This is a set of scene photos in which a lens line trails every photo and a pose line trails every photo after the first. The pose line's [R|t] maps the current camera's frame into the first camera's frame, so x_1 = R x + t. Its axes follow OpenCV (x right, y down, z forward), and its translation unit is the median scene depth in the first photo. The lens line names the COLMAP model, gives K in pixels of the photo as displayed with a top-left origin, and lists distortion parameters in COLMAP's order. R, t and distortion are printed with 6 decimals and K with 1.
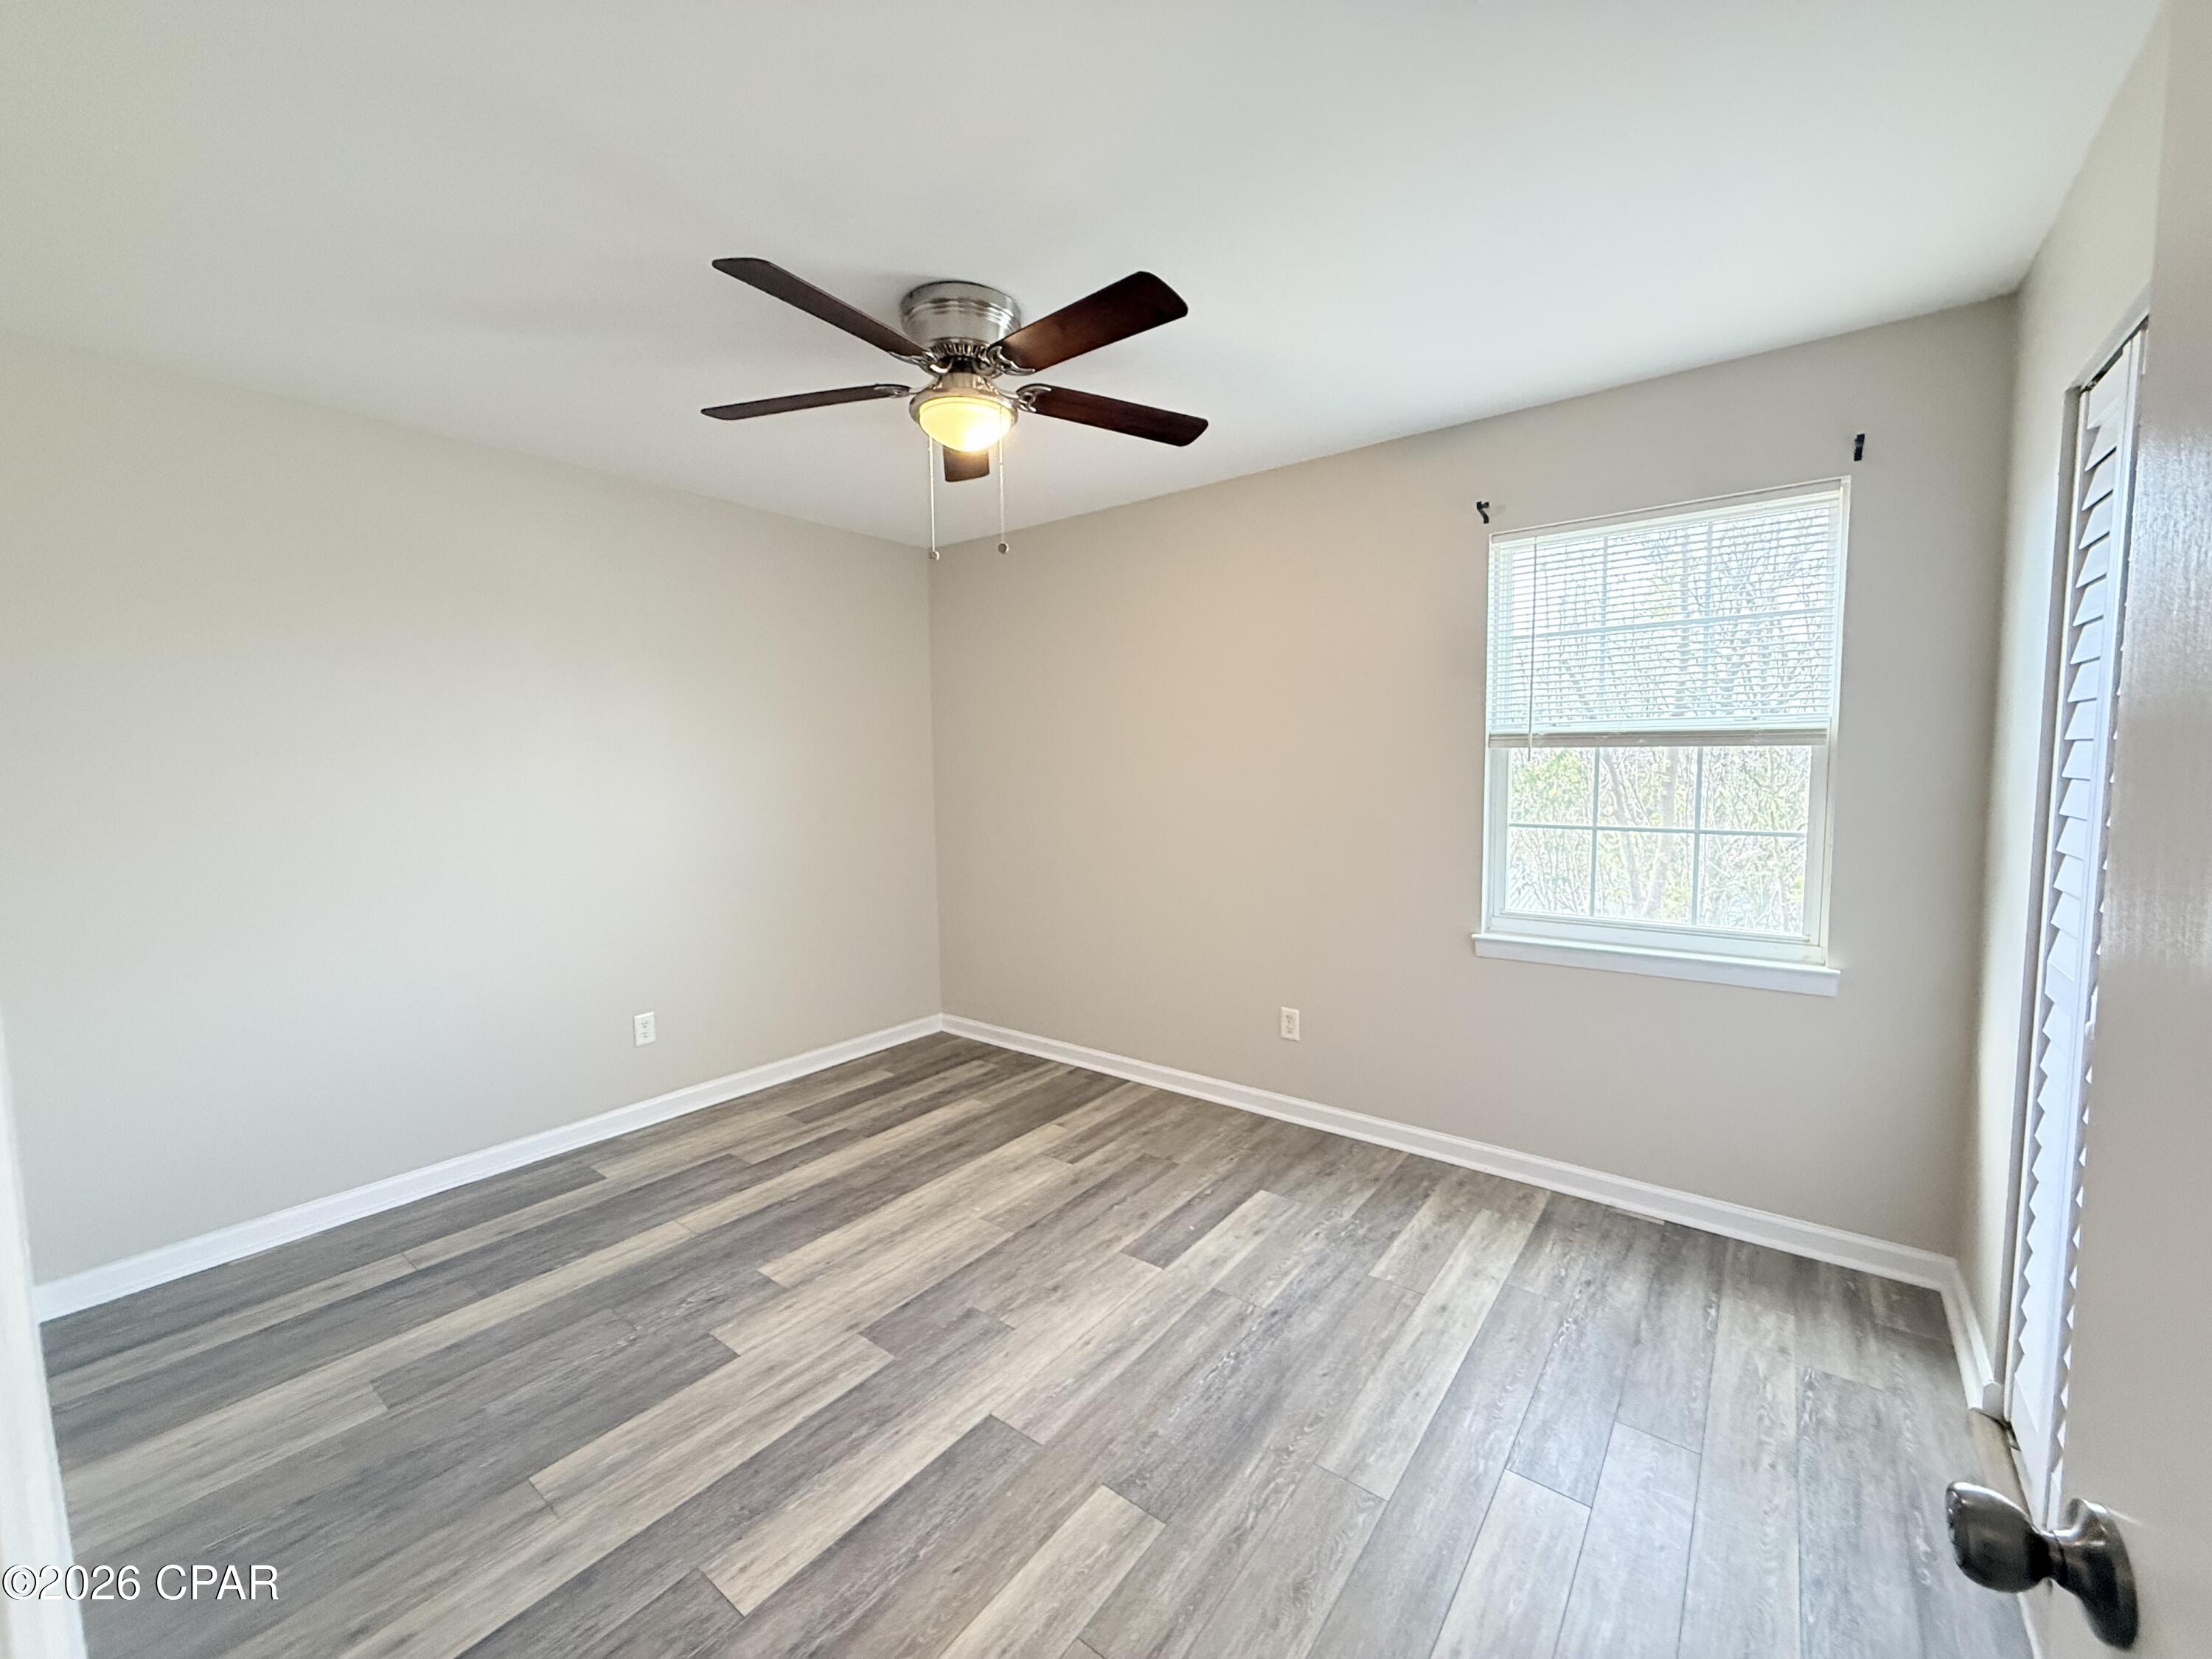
lens RADIAL K [[876.0, 0, 1102.1], [0, 876.0, 831.4], [0, 0, 1]] dist [-0.000128, -0.000082]
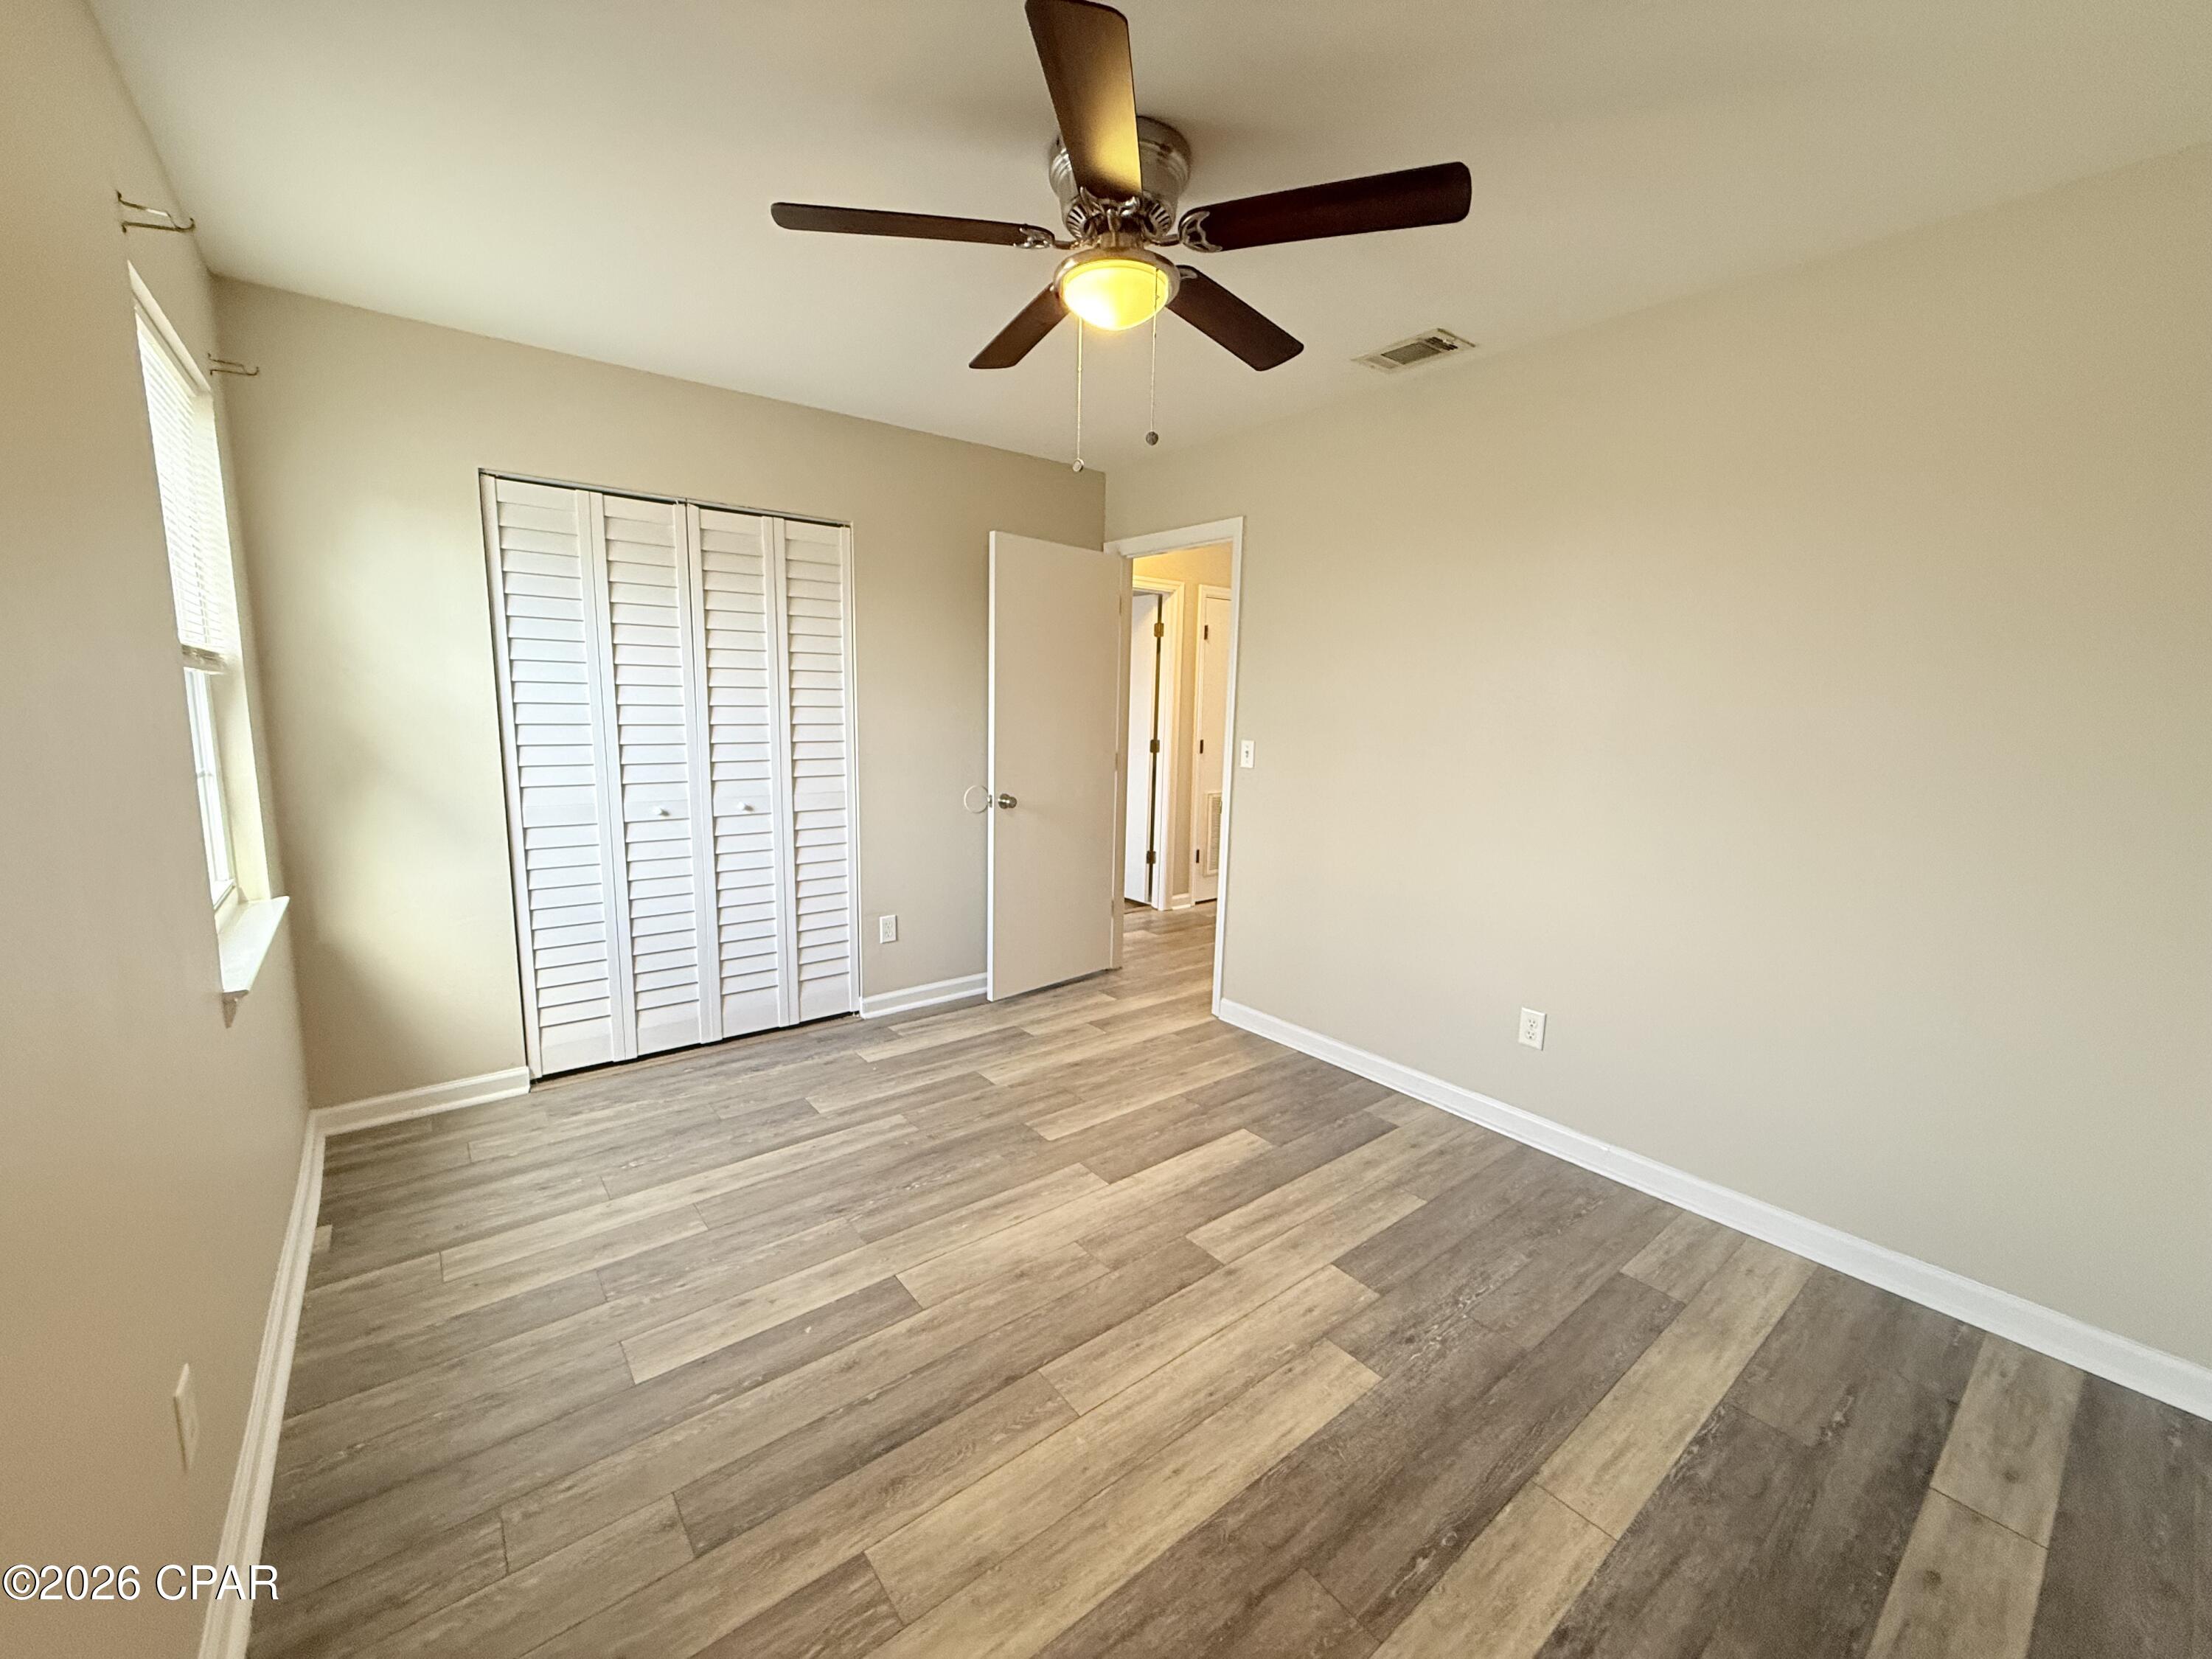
lens RADIAL K [[876.0, 0, 1102.1], [0, 876.0, 831.4], [0, 0, 1]] dist [-0.000128, -0.000082]
pose [[-0.970971, -0.043651, 0.235180, -0.338381], [0.010383, 0.974589, 0.223761, -0.138433], [-0.238971, 0.219707, -0.945844, 1.782010]]
